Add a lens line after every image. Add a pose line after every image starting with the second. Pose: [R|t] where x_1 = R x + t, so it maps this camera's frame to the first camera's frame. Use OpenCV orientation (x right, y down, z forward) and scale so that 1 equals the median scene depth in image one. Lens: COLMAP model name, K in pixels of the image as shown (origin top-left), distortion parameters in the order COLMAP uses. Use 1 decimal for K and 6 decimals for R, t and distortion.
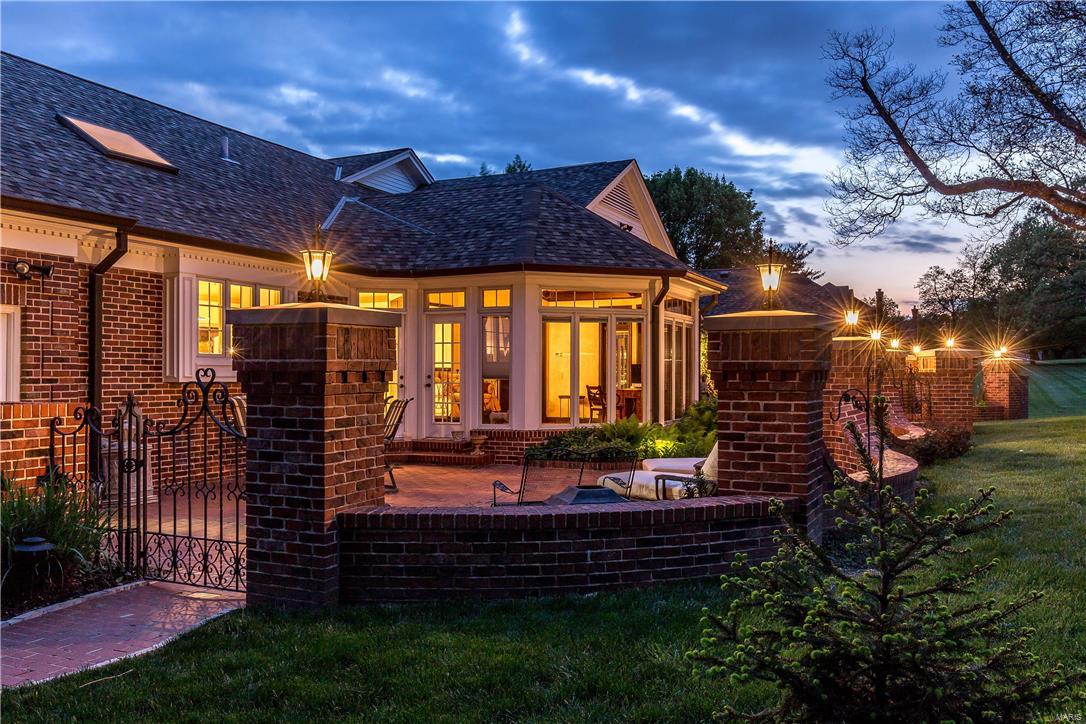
lens RADIAL K [[936.7, 0, 542.7], [0, 936.7, 364.8], [0, 0, 1]] dist [-0.006675, -0.004672]
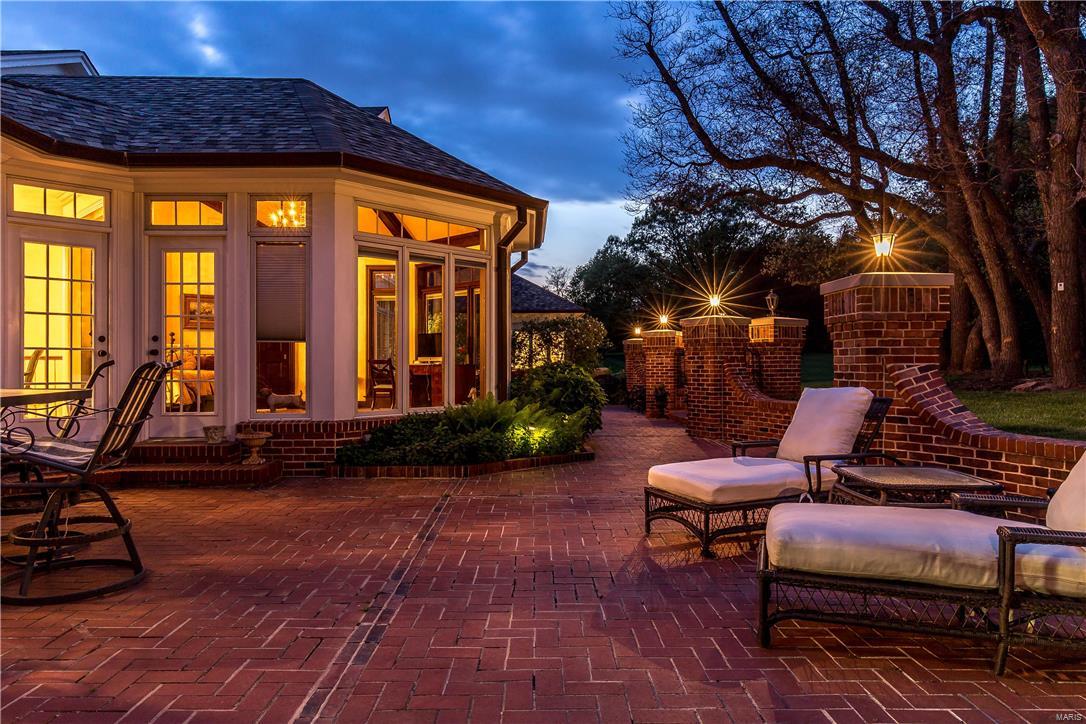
lens RADIAL K [[710.4, 0, 543.8], [0, 710.4, 362.0], [0, 0, 1]] dist [0.003211, 0.001856]
pose [[0.888581, -0.000166, 0.458721, -0.110828], [-0.000550, 0.999999, 0.001427, 0.027848], [-0.458720, -0.001521, 0.888579, 0.482879]]
